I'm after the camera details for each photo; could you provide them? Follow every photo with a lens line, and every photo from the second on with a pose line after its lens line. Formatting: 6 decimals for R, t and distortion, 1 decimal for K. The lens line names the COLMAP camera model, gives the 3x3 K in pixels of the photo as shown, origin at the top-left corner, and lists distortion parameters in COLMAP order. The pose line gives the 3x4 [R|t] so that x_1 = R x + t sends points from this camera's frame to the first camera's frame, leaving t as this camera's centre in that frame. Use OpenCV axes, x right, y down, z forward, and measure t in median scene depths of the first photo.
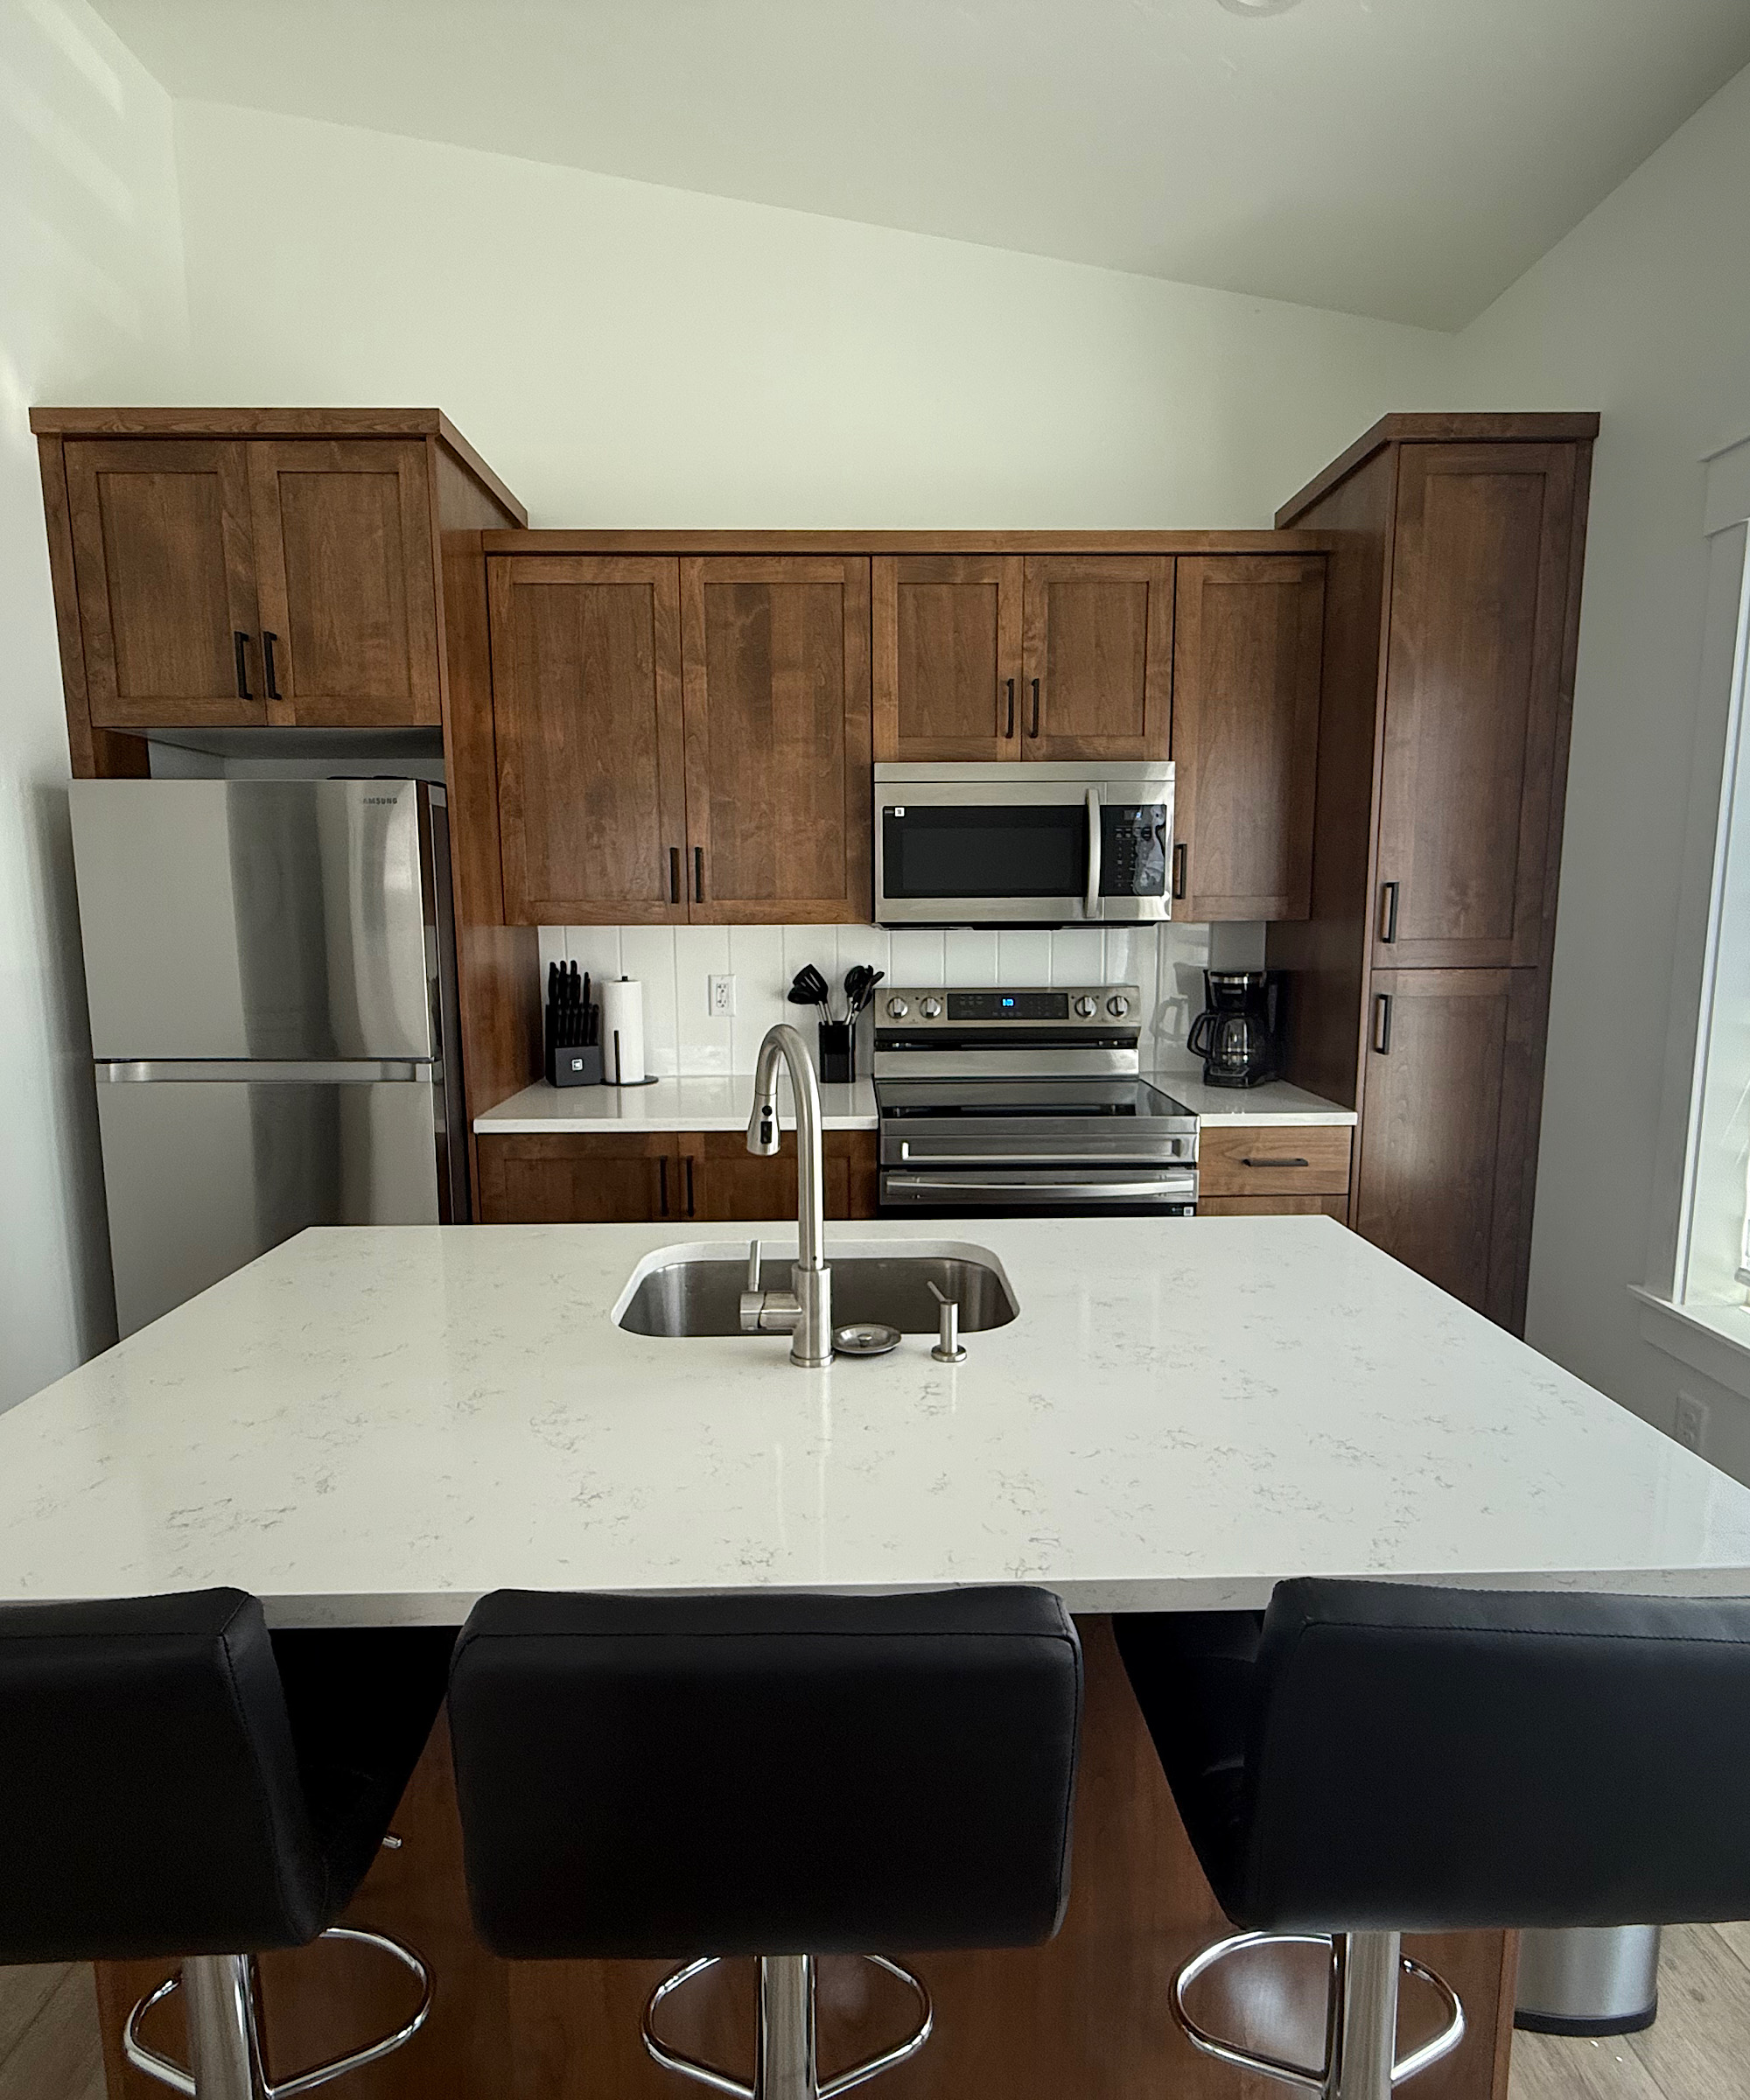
lens RADIAL K [[1116.2, 0, 875.0], [0, 1116.2, 1050.0], [0, 0, 1]] dist [-0.001362, 0.000343]
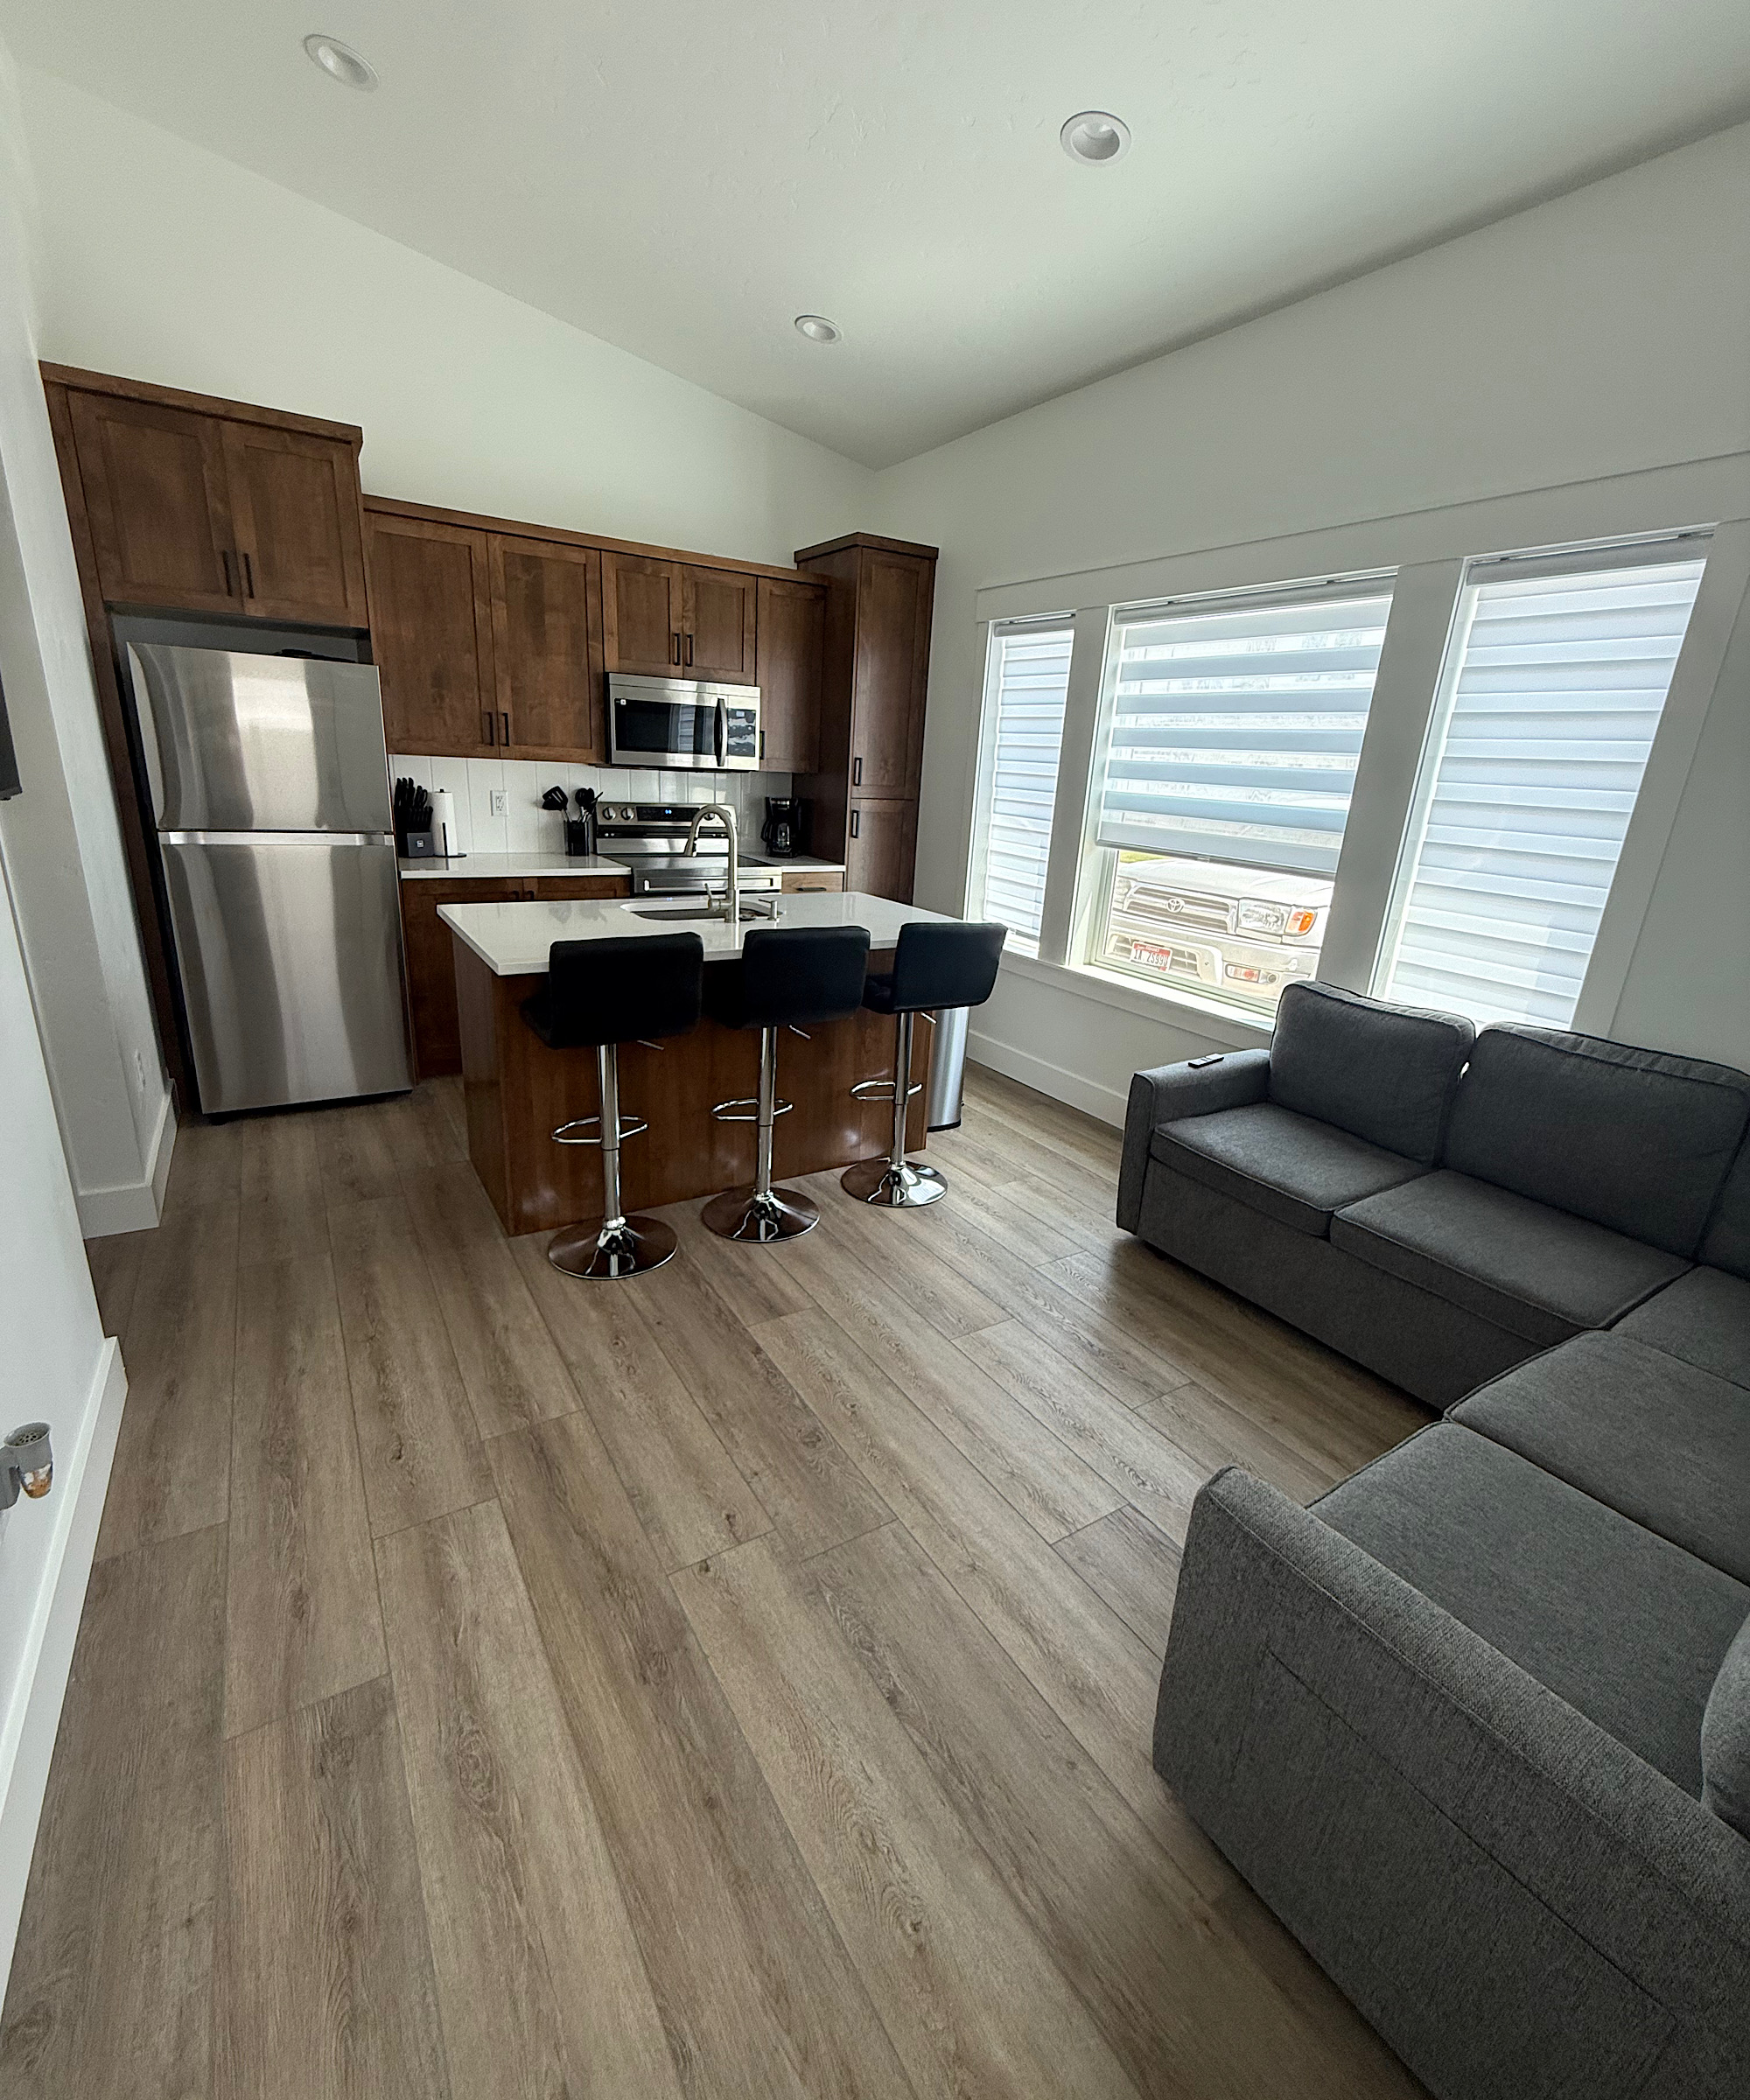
lens RADIAL K [[926.1, 0, 875.0], [0, 926.1, 1050.0], [0, 0, 1]] dist [-0.001973, -0.000543]
pose [[0.855163, -0.103895, 0.507840, -0.458980], [0.010501, 0.982979, 0.183417, 0.075724], [-0.518253, -0.151519, 0.841698, -0.591157]]
